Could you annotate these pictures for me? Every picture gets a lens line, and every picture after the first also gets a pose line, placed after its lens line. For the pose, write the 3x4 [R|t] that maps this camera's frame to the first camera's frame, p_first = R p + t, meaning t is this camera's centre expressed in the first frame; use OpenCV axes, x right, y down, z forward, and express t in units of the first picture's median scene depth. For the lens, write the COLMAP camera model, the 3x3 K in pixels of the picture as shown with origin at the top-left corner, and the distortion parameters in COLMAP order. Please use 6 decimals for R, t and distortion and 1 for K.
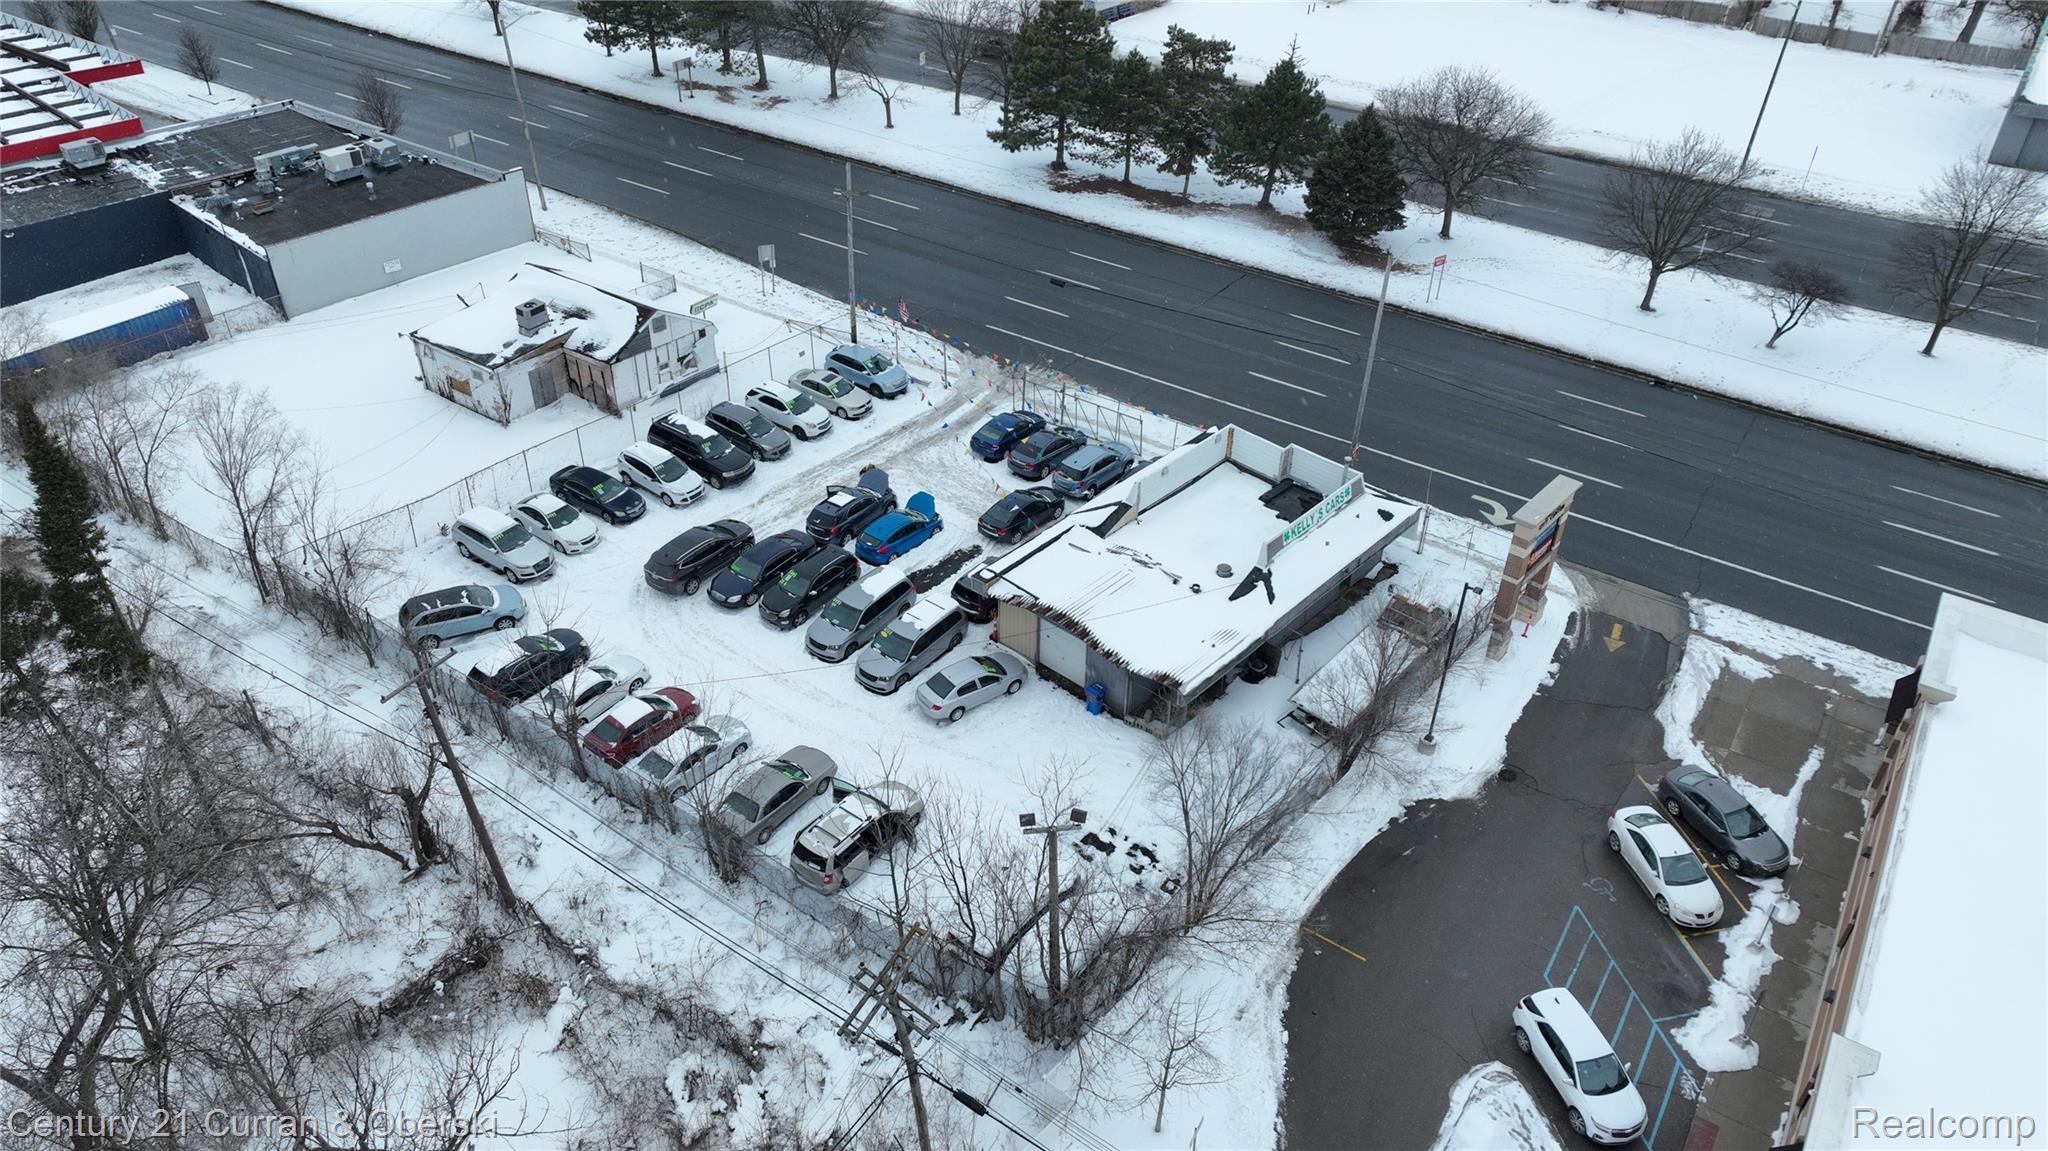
lens RADIAL K [[1441.7, 0, 1028.9], [0, 1441.7, 570.4], [0, 0, 1]] dist [0.006678, 0.001433]
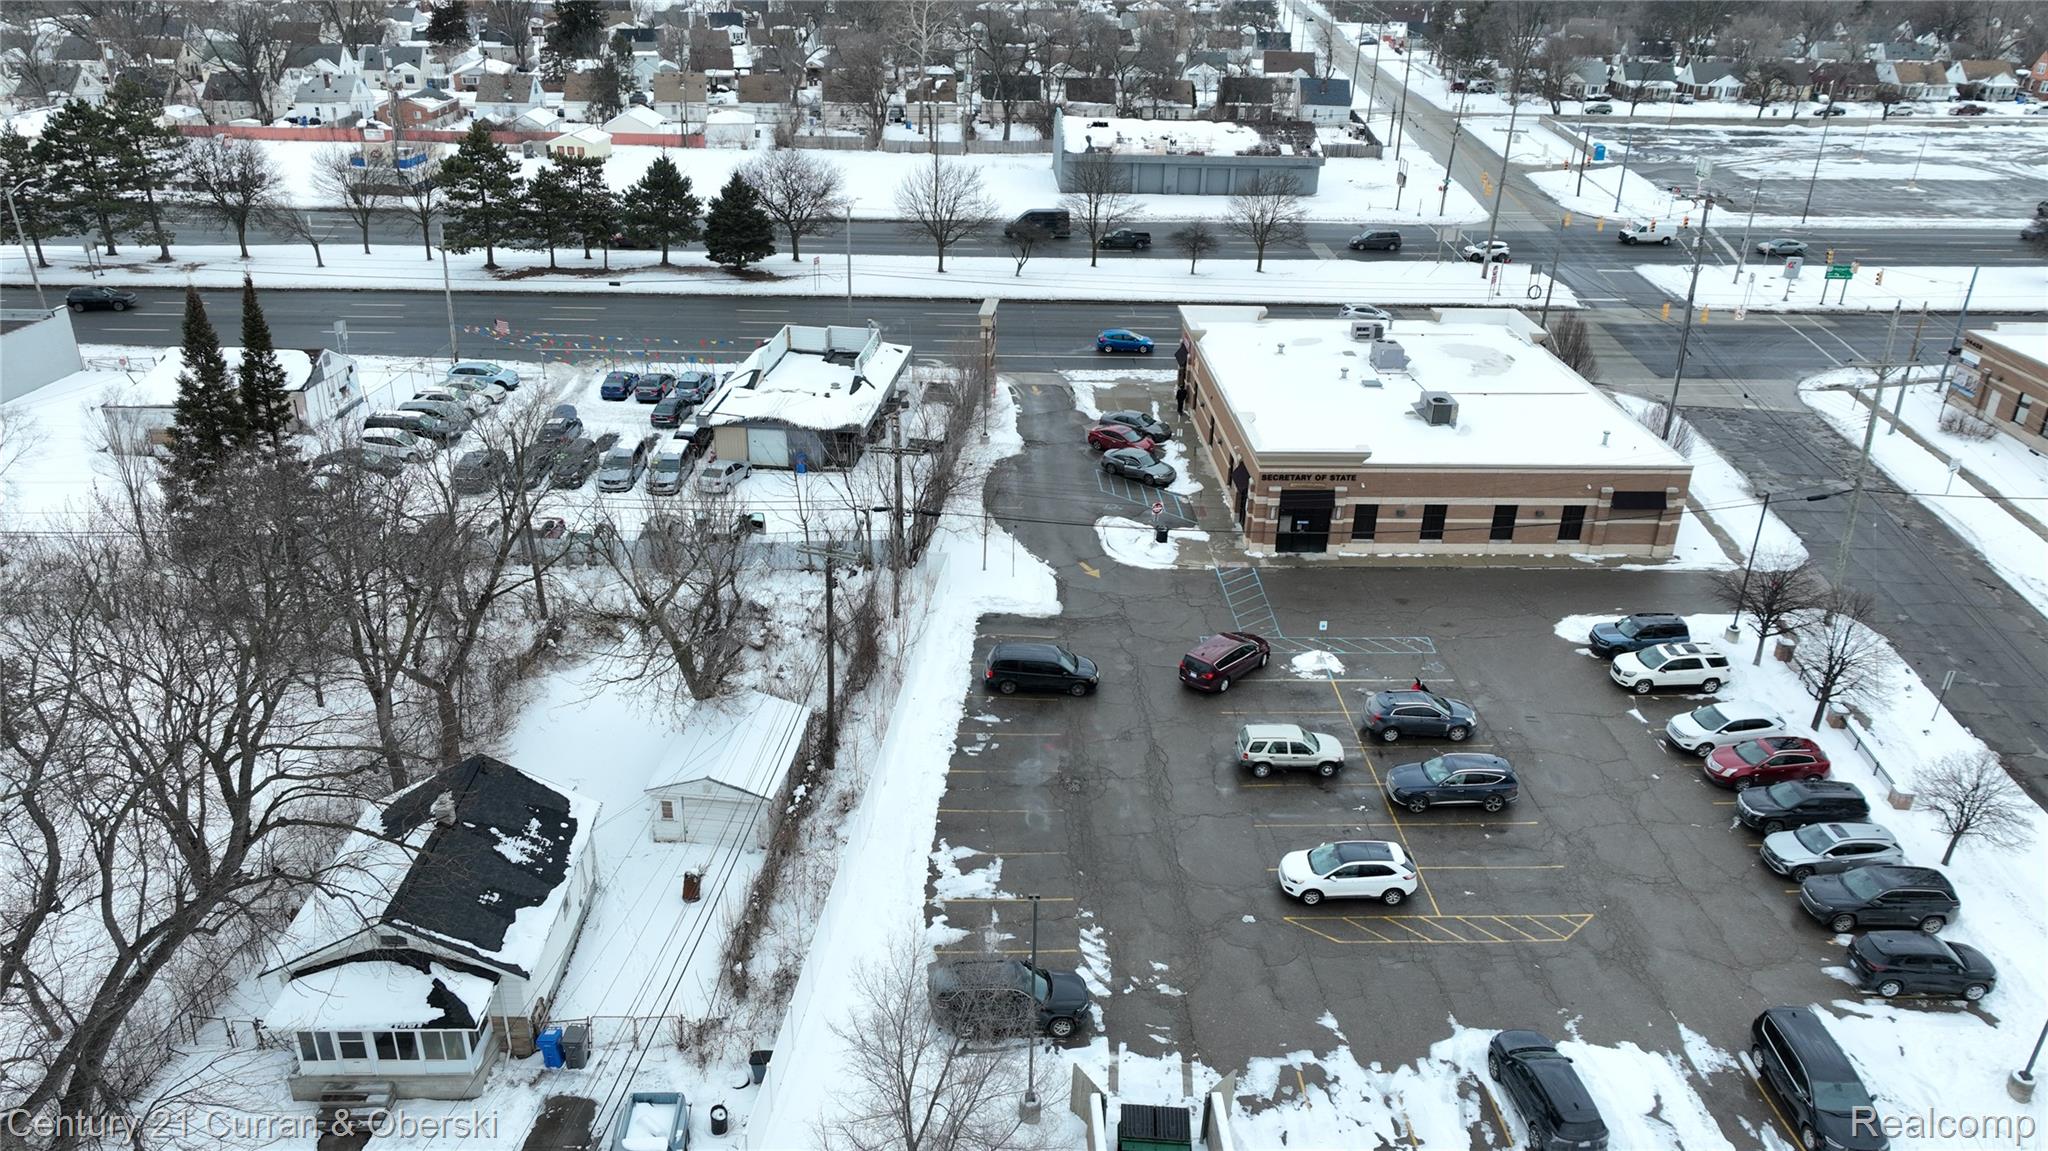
lens RADIAL K [[1431.0, 0, 1024.0], [0, 1431.0, 575.5], [0, 0, 1]] dist [0.004606, 0.007415]
pose [[0.807888, -0.257309, 0.530197, -0.602256], [0.335886, 0.940267, -0.055488, 0.361556], [-0.484249, 0.222914, 0.846057, -0.419858]]
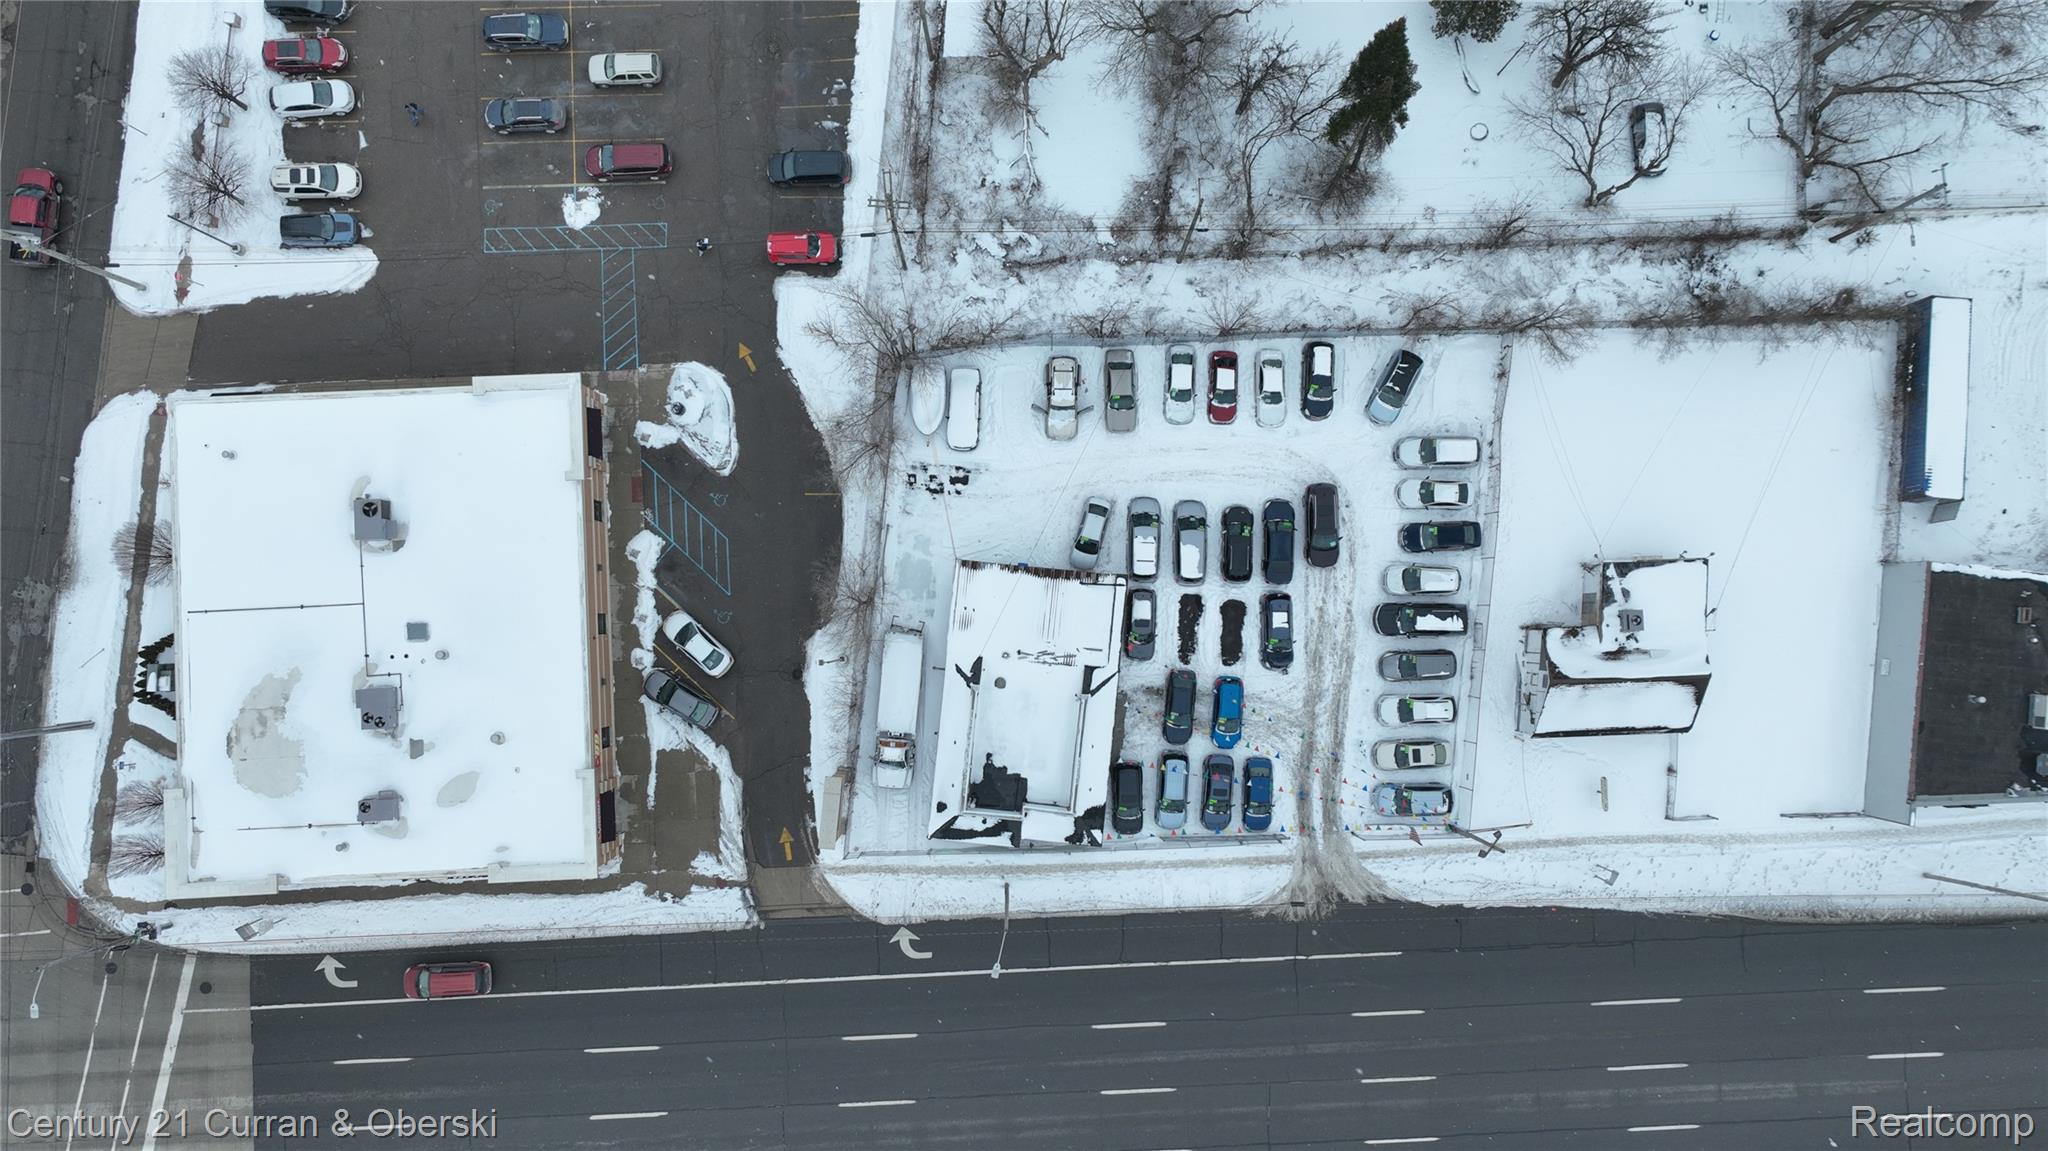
lens RADIAL K [[1431.0, 0, 1024.0], [0, 1431.0, 575.5], [0, 0, 1]] dist [0.004606, 0.007415]
pose [[-0.806753, 0.588349, -0.054716, 0.131421], [-0.370857, -0.432075, 0.822056, -1.187620], [0.460015, 0.683488, 0.566771, 0.088250]]
